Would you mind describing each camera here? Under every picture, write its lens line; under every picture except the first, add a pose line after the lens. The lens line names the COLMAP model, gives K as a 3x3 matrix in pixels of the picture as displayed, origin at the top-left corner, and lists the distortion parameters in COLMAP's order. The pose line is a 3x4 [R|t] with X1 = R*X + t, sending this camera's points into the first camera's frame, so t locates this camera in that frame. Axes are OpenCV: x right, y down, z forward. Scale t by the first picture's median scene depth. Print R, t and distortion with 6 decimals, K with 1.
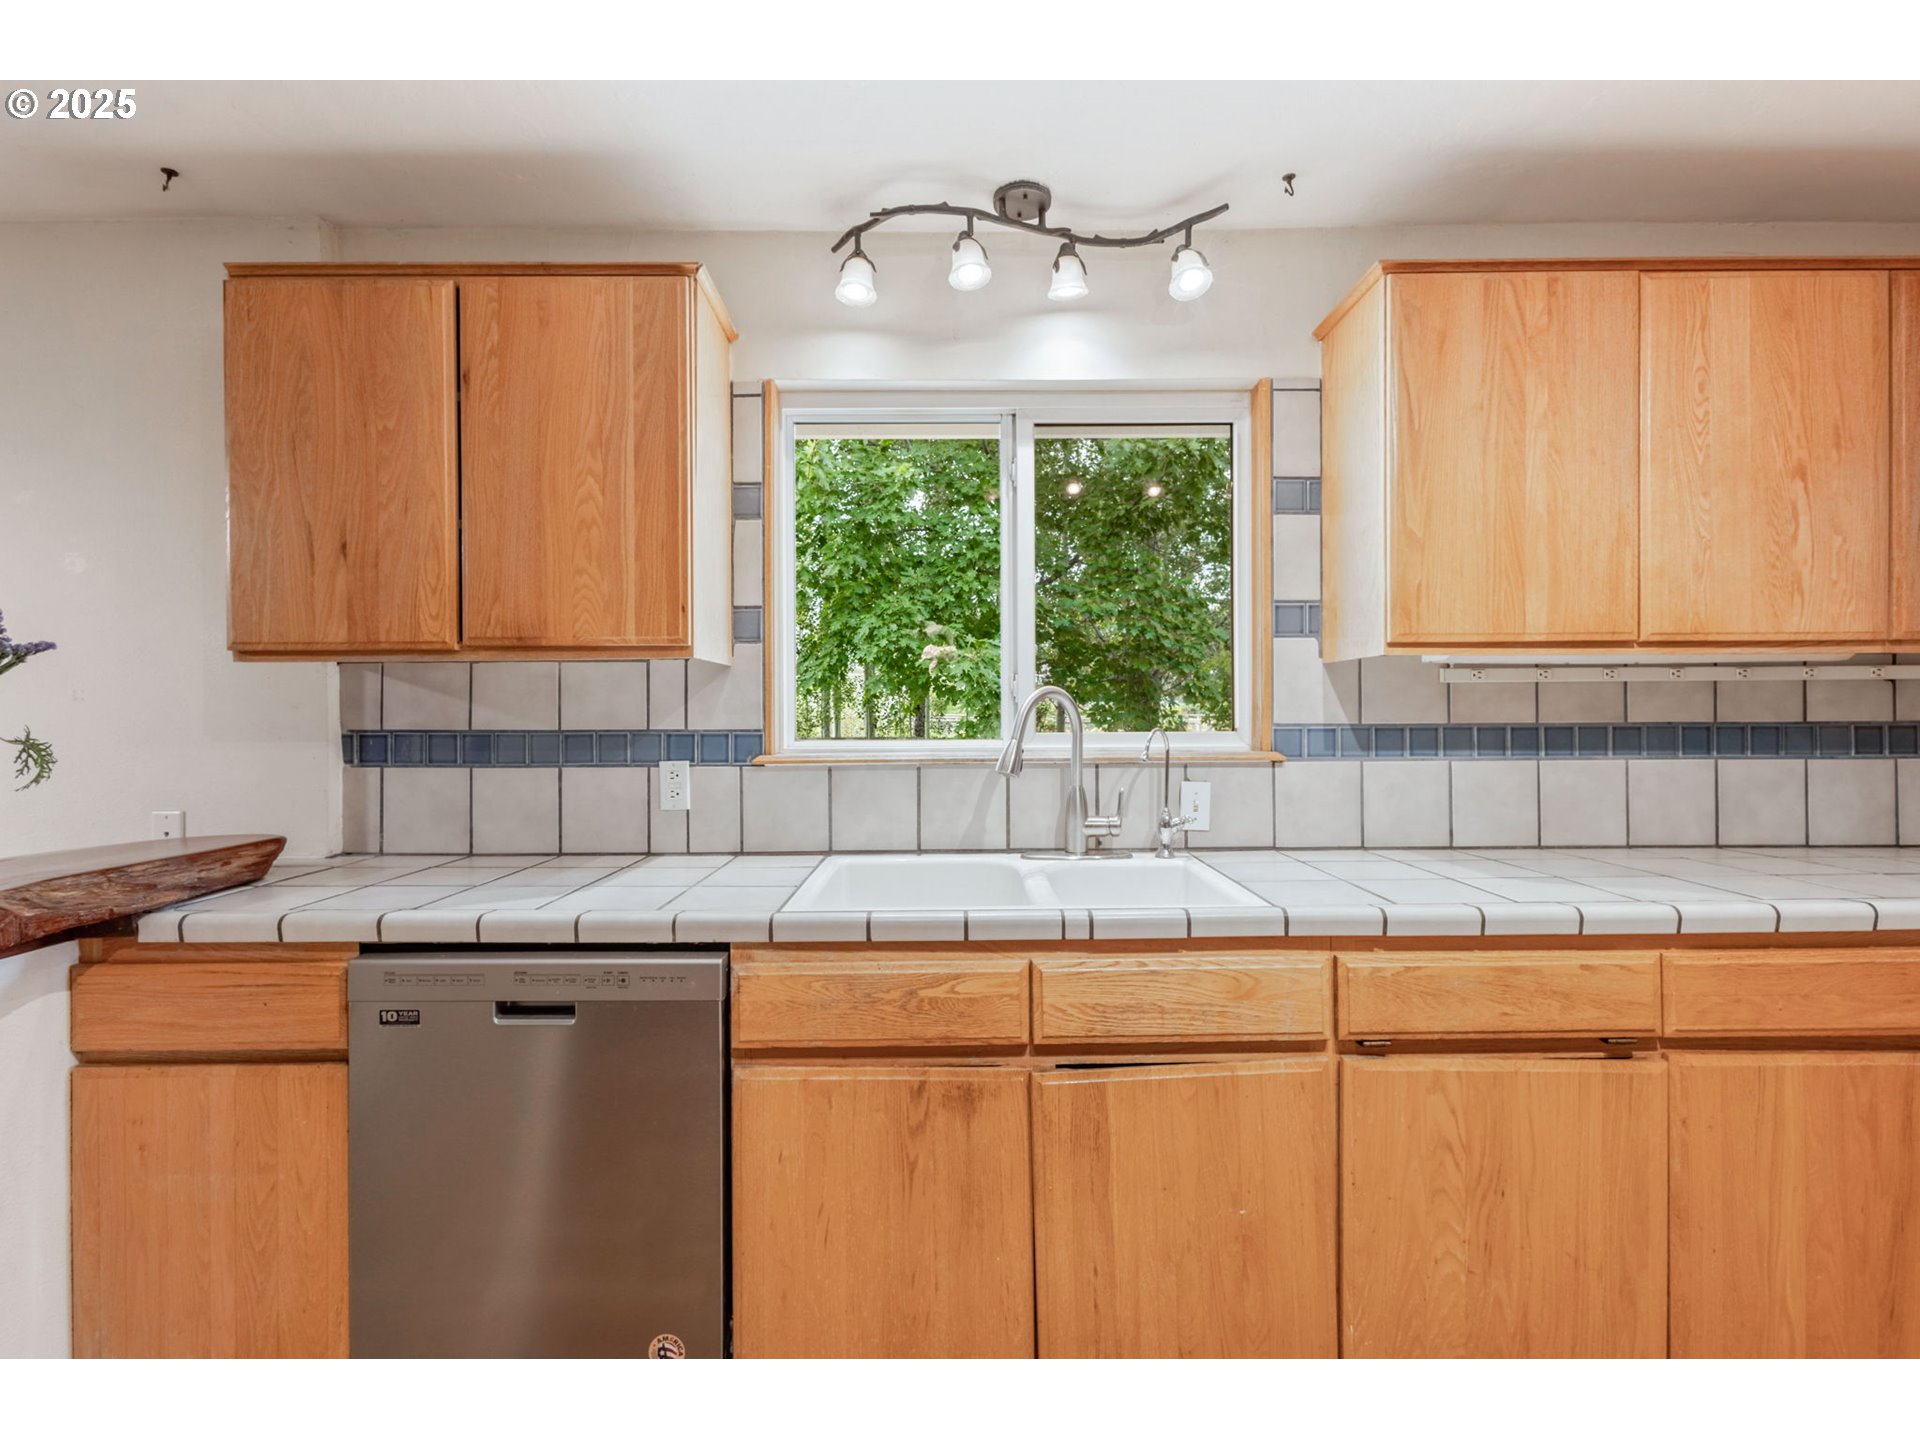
lens RADIAL K [[891.3, 0, 958.6], [0, 891.3, 710.5], [0, 0, 1]] dist [0.014366, -0.002529]
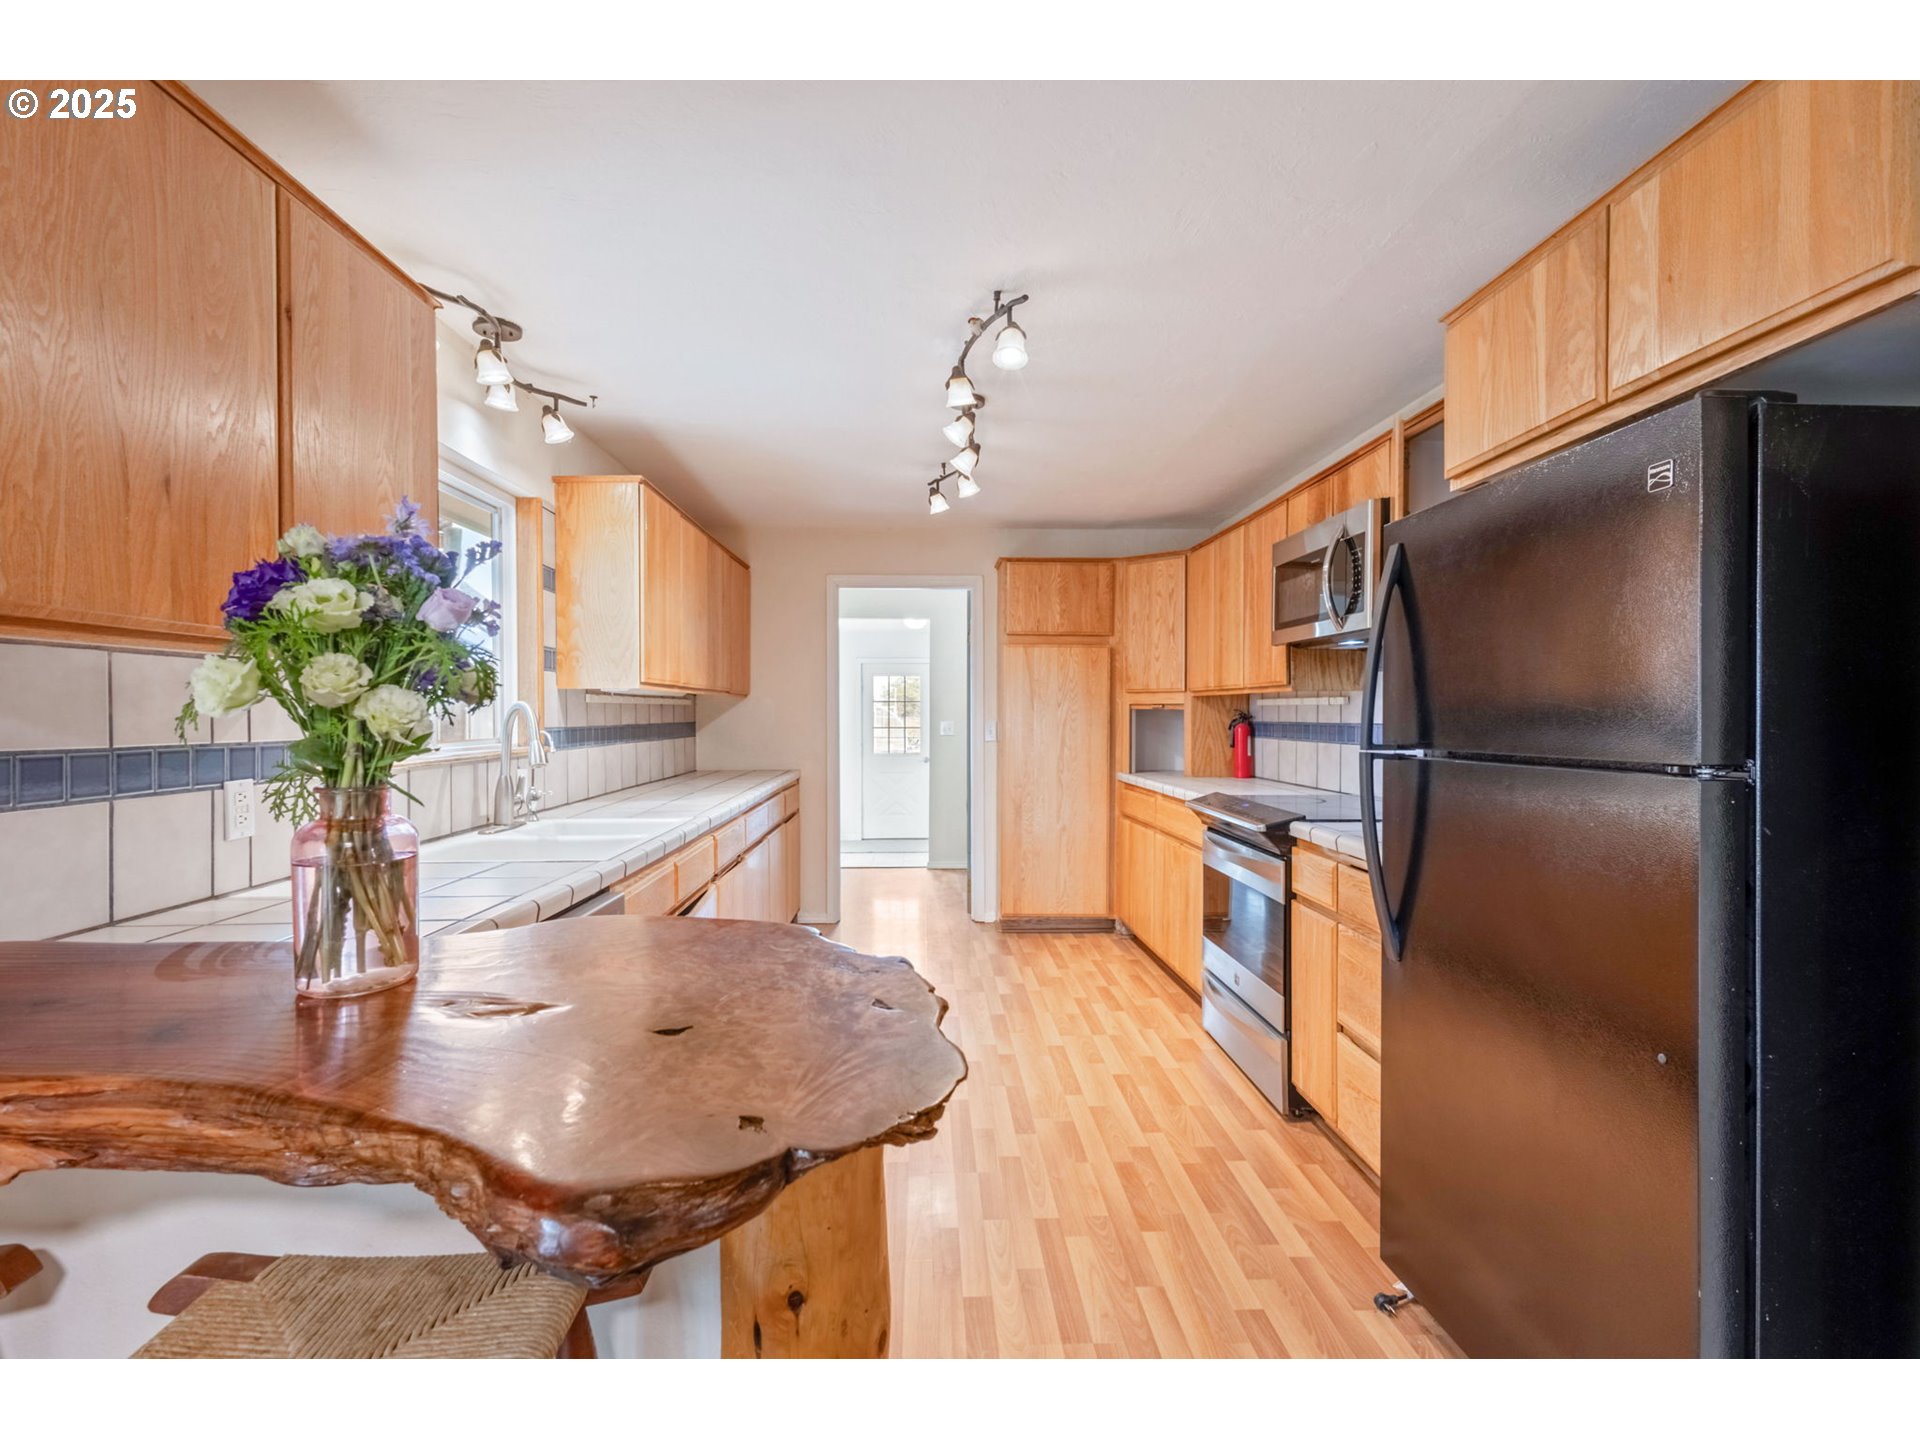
lens RADIAL K [[891.3, 0, 956.8], [0, 891.3, 720.6], [0, 0, 1]] dist [0.014366, -0.002529]
pose [[-0.038310, -0.003251, 0.999261, -1.395743], [0.004866, 0.999982, 0.003440, 0.001310], [-0.999254, 0.004994, -0.038293, 0.422678]]
